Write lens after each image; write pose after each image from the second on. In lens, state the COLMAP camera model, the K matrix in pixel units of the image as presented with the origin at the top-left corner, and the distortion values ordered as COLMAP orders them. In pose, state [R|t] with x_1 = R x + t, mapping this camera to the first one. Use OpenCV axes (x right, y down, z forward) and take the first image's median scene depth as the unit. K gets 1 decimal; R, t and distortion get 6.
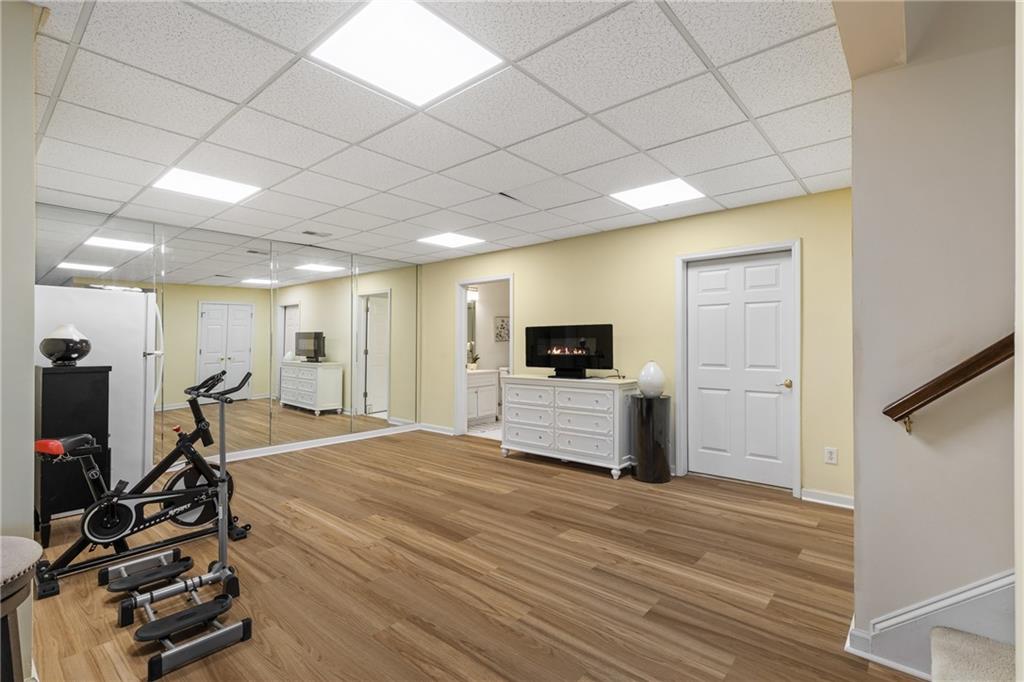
lens RADIAL K [[470.6, 0, 509.0], [0, 470.6, 341.1], [0, 0, 1]] dist [0.003257, -0.000502]
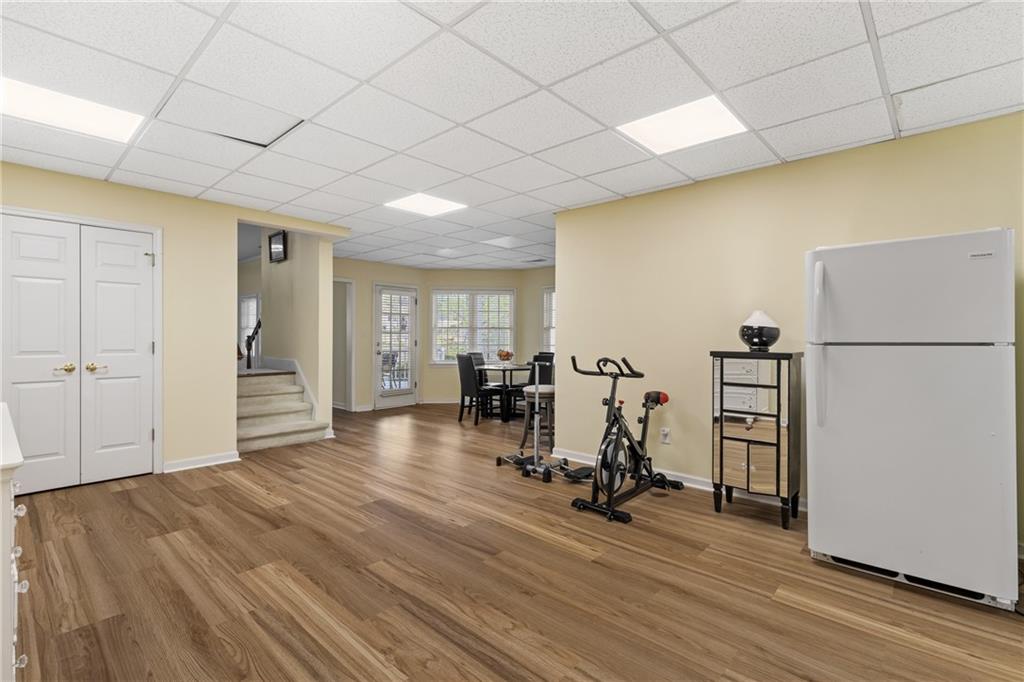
lens RADIAL K [[470.6, 0, 509.0], [0, 470.6, 341.1], [0, 0, 1]] dist [0.003257, -0.000502]
pose [[-0.999543, -0.002651, 0.030115, -0.404083], [-0.002452, 0.999975, 0.006619, 0.023885], [-0.030132, 0.006542, -0.999525, 1.913825]]
